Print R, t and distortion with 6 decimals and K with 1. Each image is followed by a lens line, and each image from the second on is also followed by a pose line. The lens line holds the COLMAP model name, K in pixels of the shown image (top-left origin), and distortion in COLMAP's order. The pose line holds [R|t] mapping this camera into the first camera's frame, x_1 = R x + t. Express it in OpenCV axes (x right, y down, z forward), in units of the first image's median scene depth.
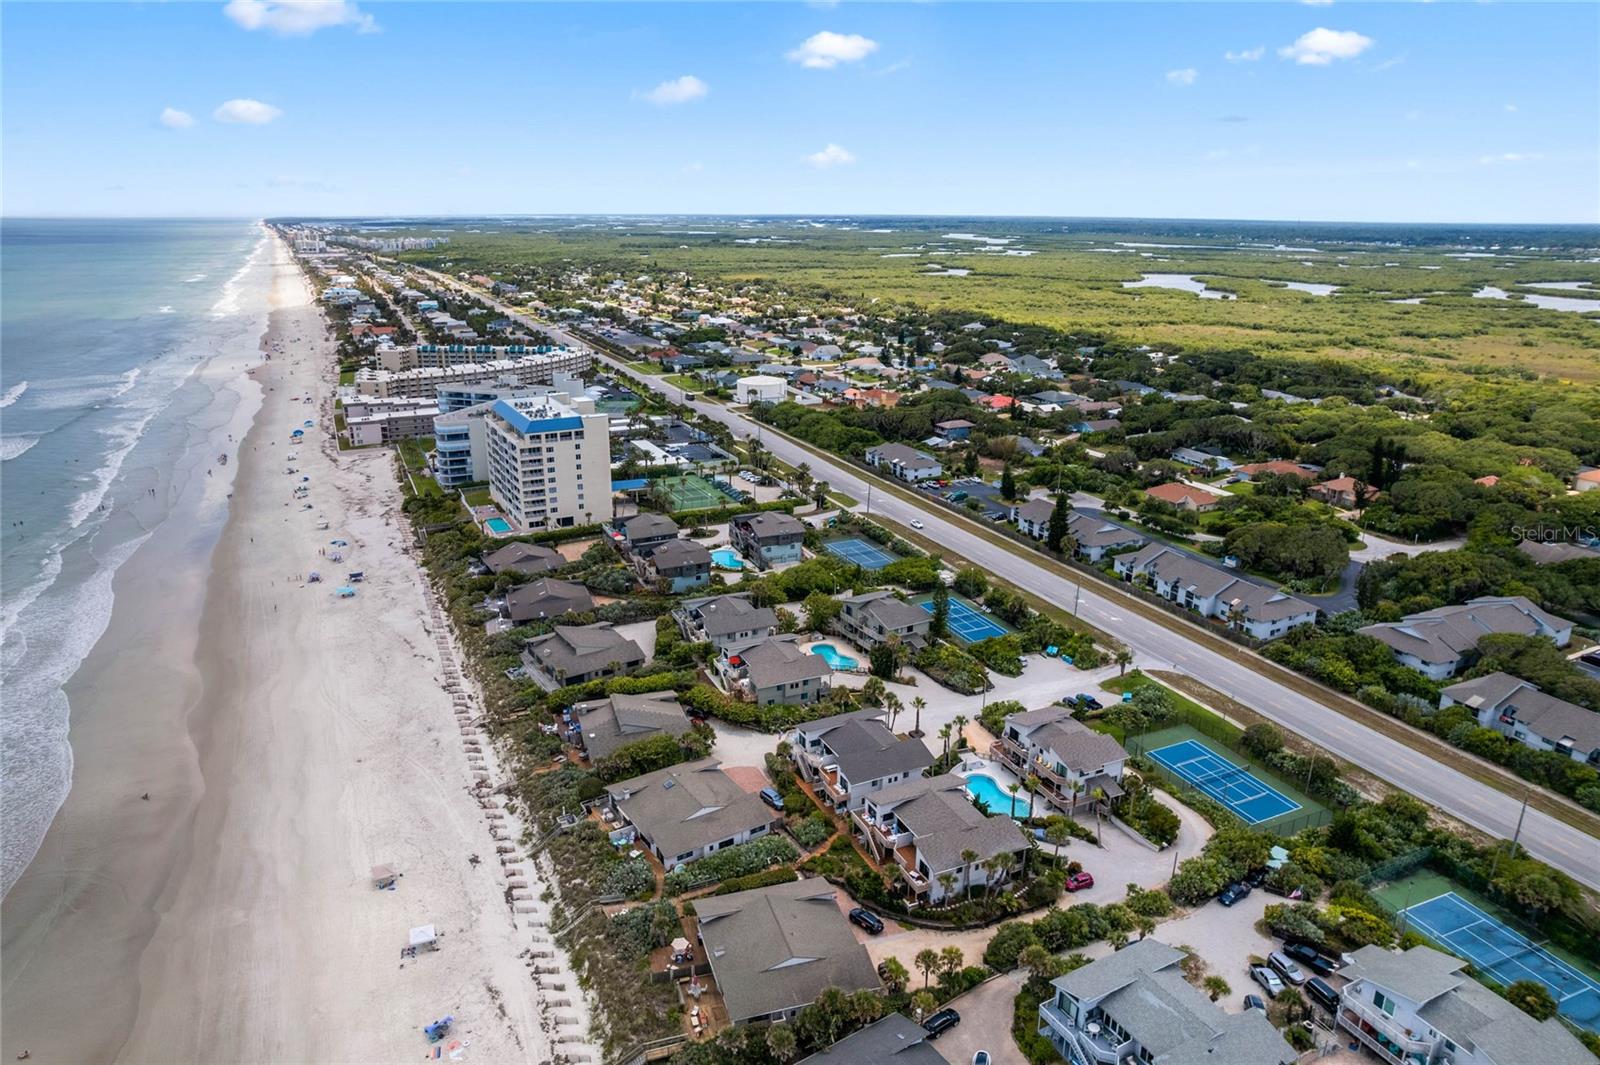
lens RADIAL K [[1011.6, 0, 800.0], [0, 1011.6, 532.5], [0, 0, 1]] dist [-0.014960, -0.000711]
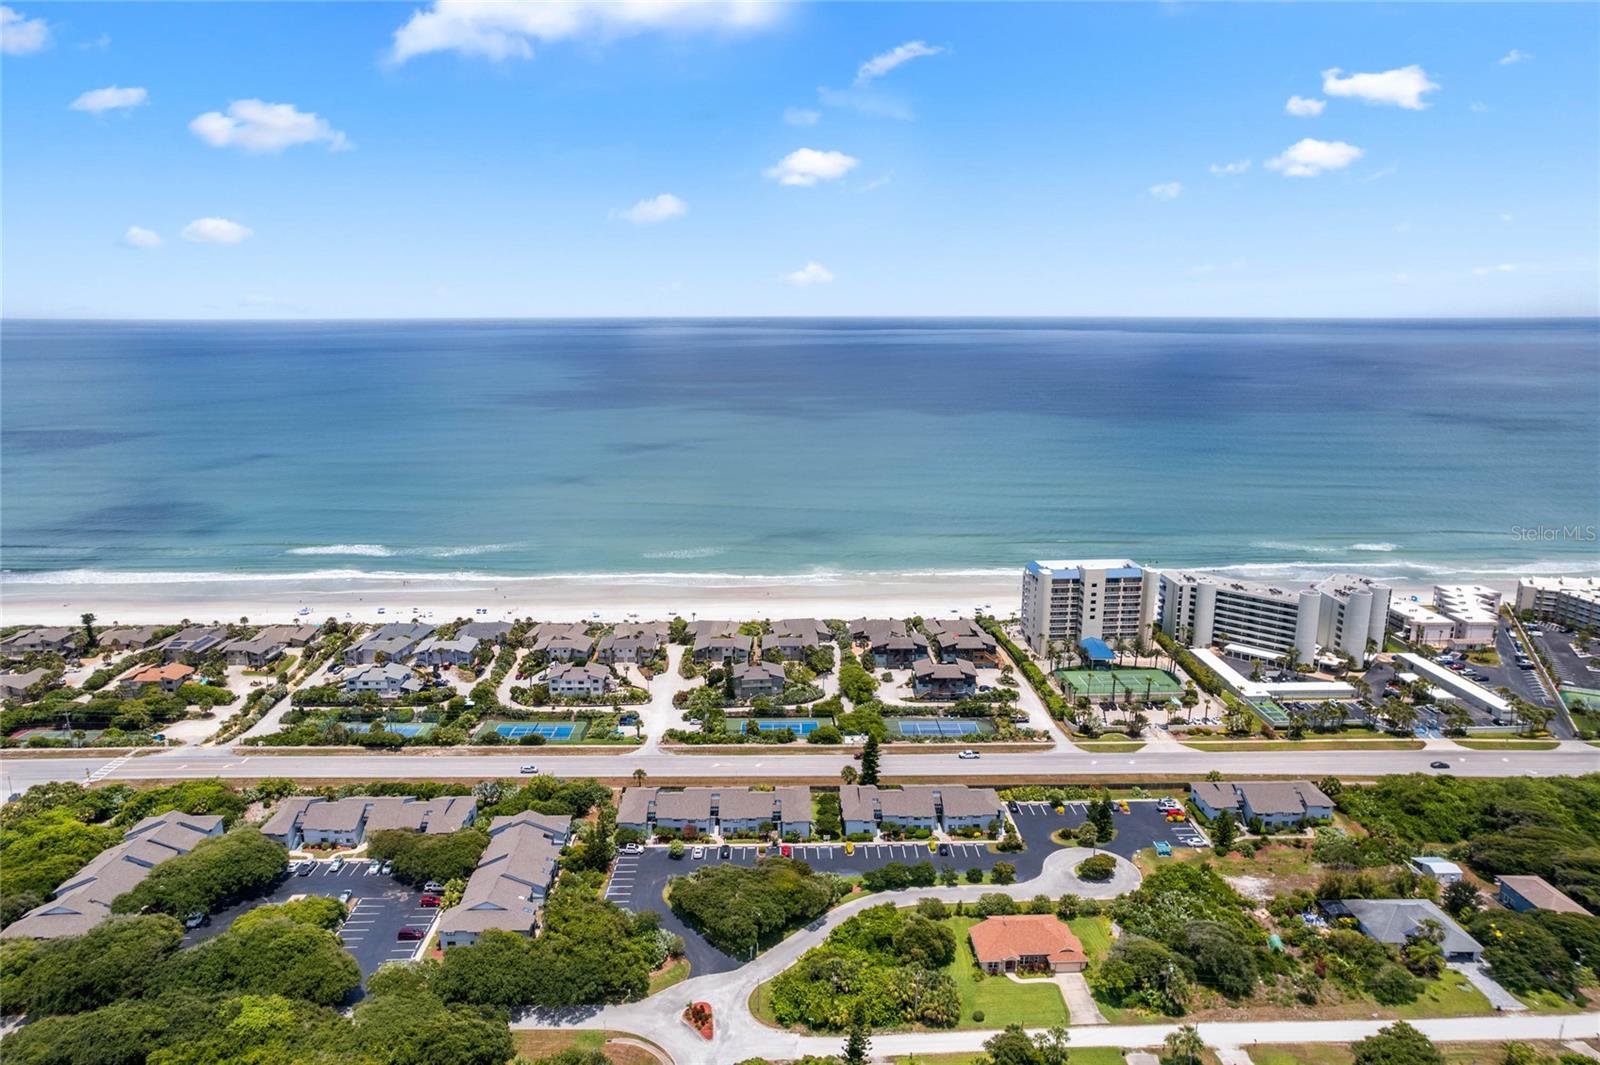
lens RADIAL K [[1017.8, 0, 800.0], [0, 1017.8, 532.5], [0, 0, 1]] dist [-0.054721, 0.091098]
pose [[-0.403722, 0.189319, -0.895079, 1.095203], [-0.284289, 0.903962, 0.319425, -0.493915], [0.869591, 0.383420, -0.311128, 1.123930]]
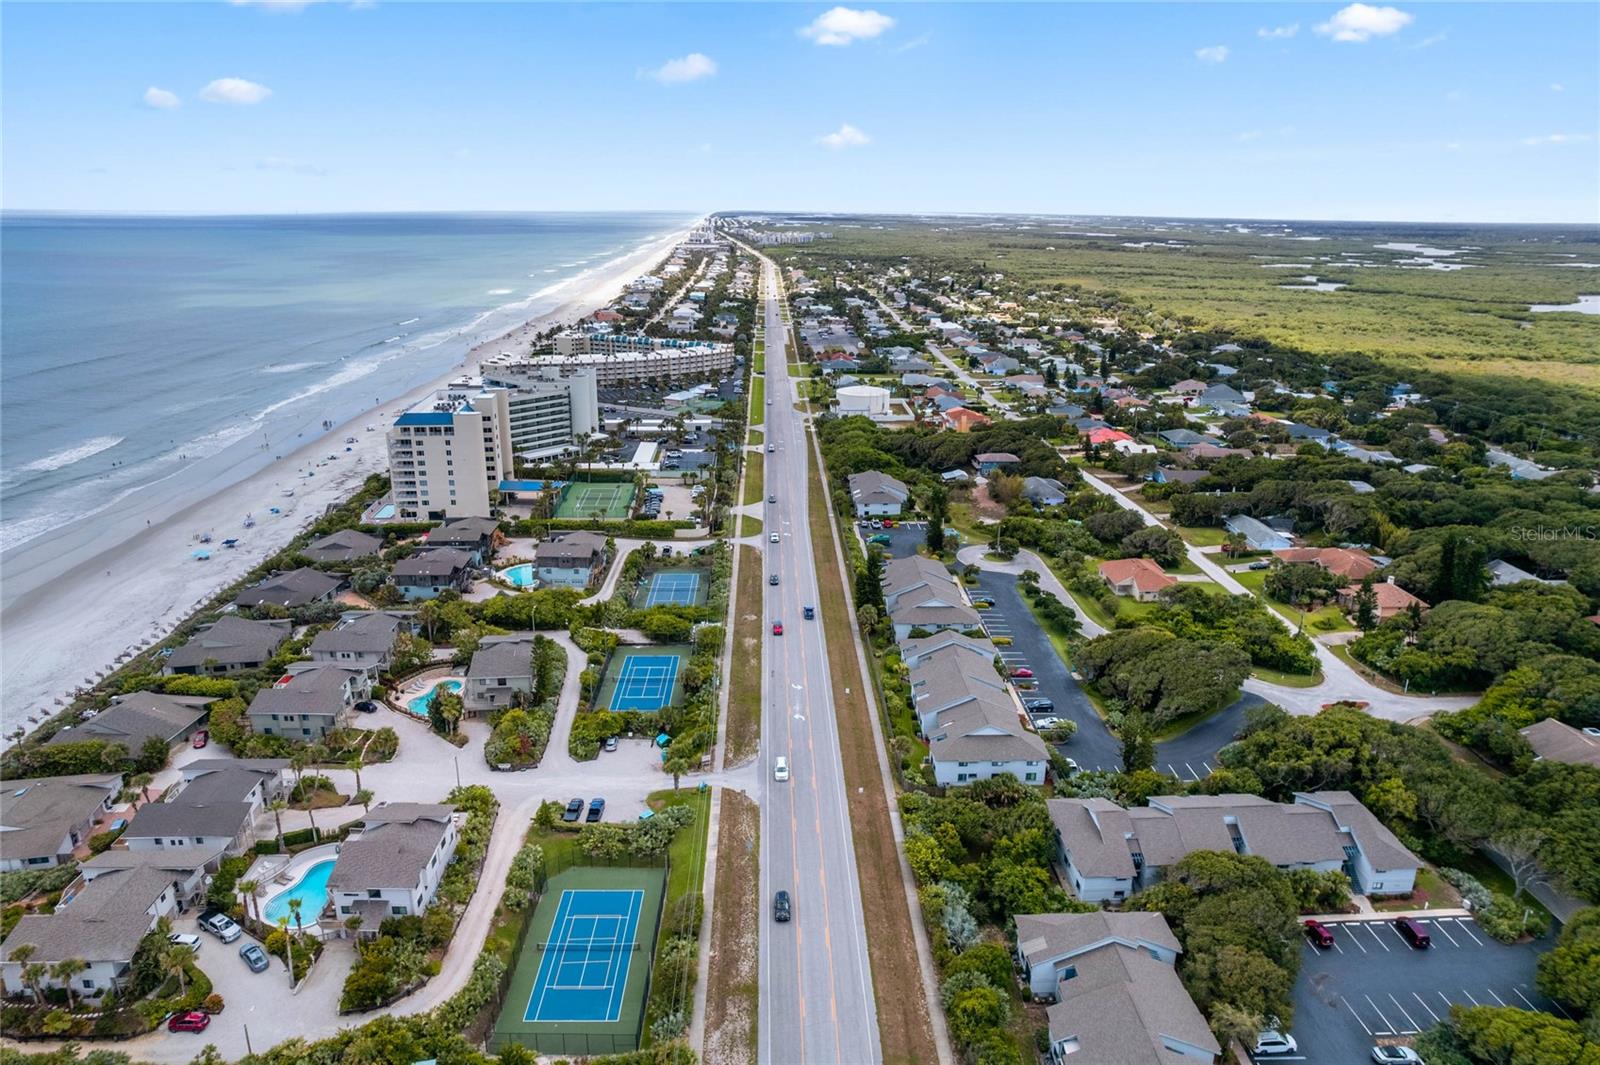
lens RADIAL K [[1020.1, 0, 800.0], [0, 1020.1, 532.5], [0, 0, 1]] dist [-0.063023, 0.056059]
pose [[0.918146, 0.123520, -0.376499, 0.489851], [-0.124232, 0.991998, 0.022491, -0.062851], [0.376265, 0.026123, 0.926144, 0.207993]]
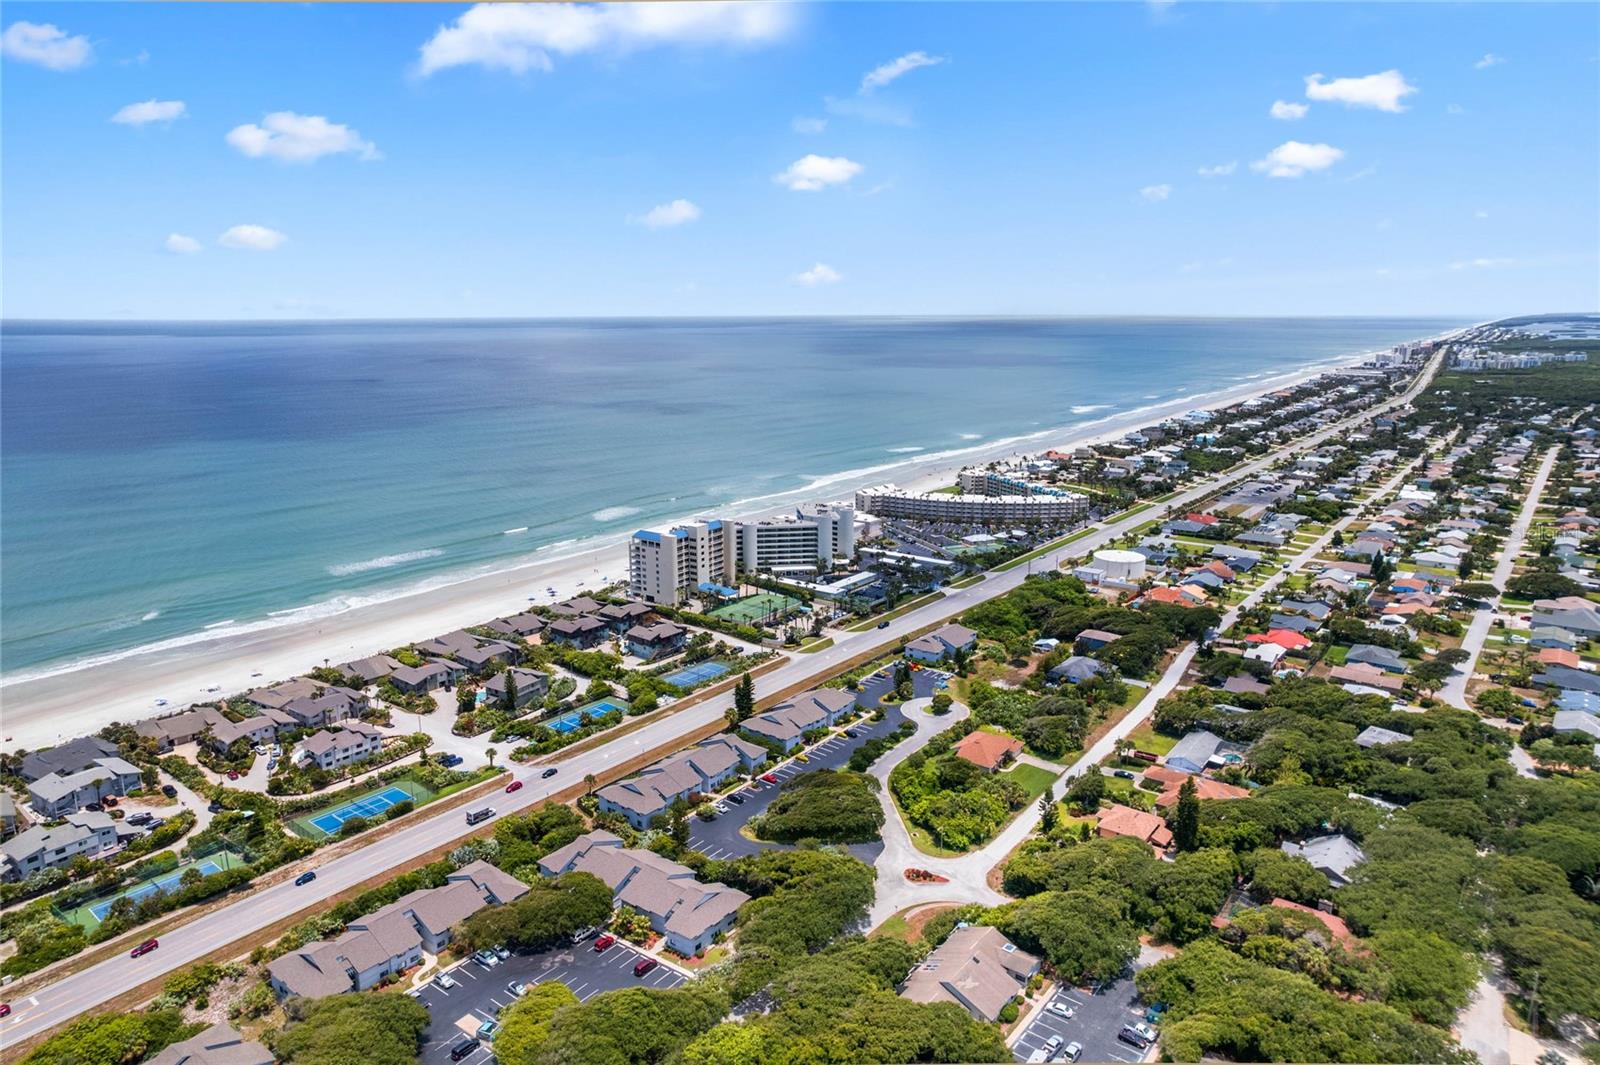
lens RADIAL K [[1017.8, 0, 800.0], [0, 1017.8, 532.5], [0, 0, 1]] dist [-0.054721, 0.091098]
pose [[0.452441, 0.182667, -0.872886, 1.209707], [-0.265376, 0.962034, 0.063771, -0.268335], [0.851394, 0.202791, 0.483739, 0.441616]]
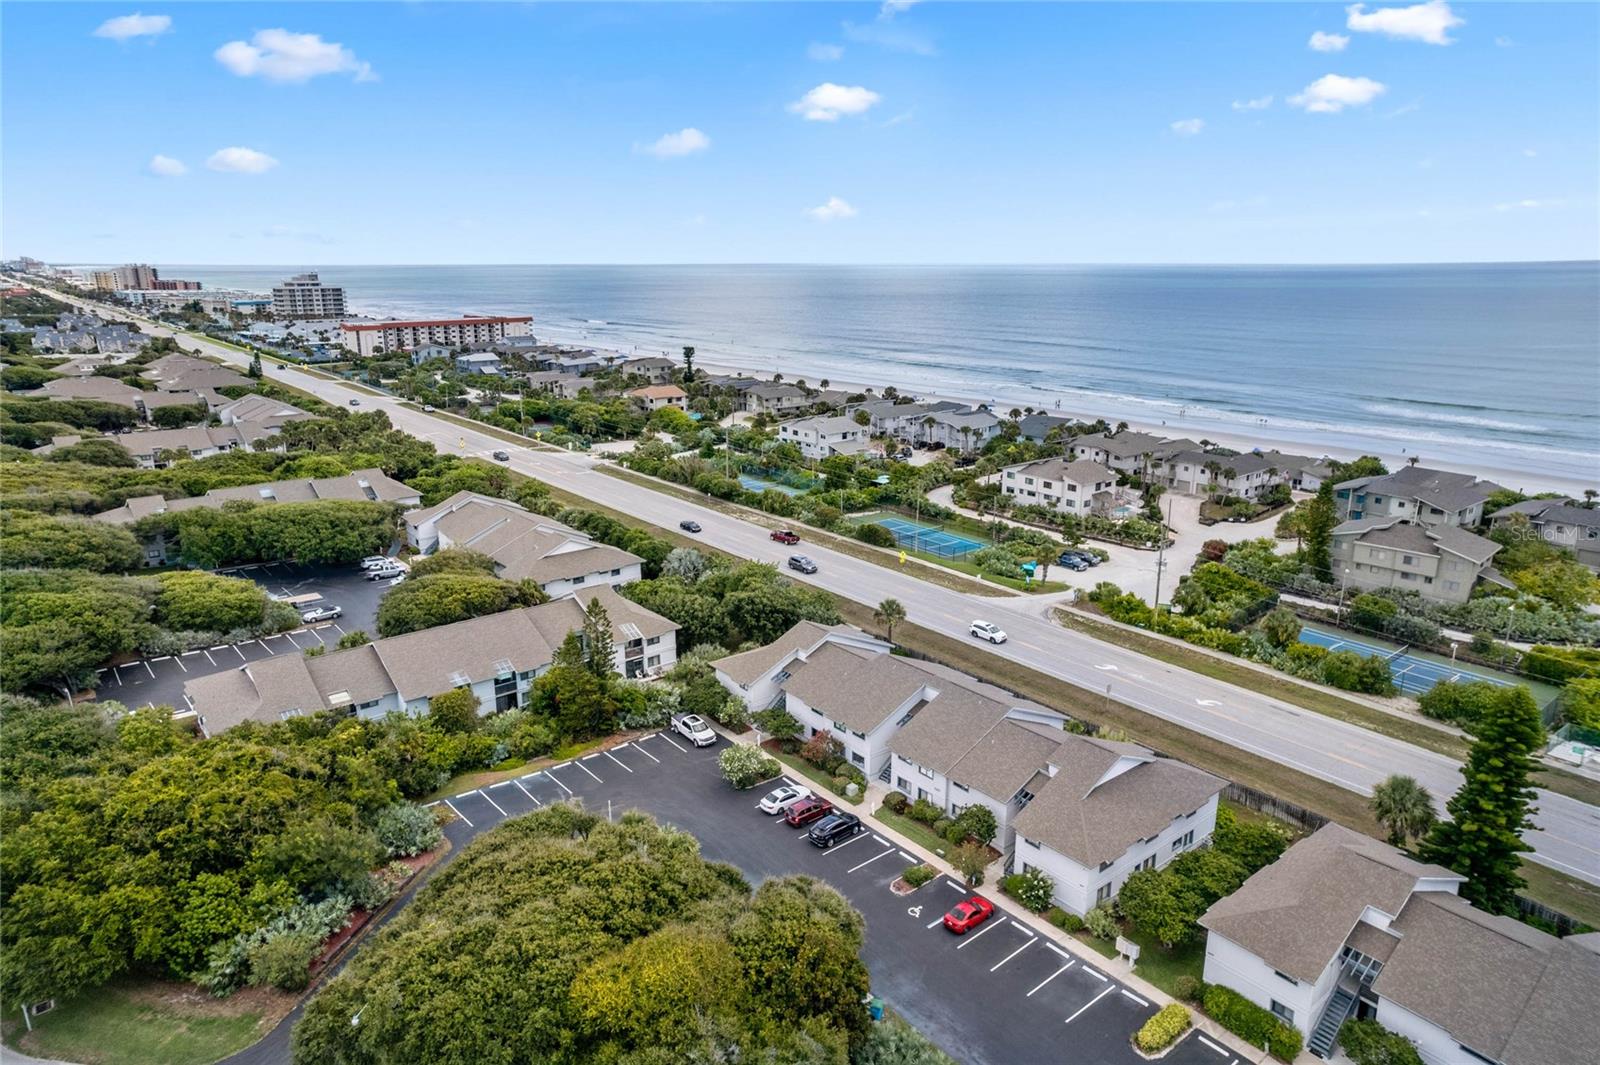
lens RADIAL K [[1011.6, 0, 800.0], [0, 1011.6, 532.5], [0, 0, 1]] dist [-0.014960, -0.000711]
pose [[-0.971294, 0.058589, -0.230554, 0.469924], [-0.075969, 0.842047, 0.534028, -0.186370], [0.225425, 0.536213, -0.813424, 1.098362]]
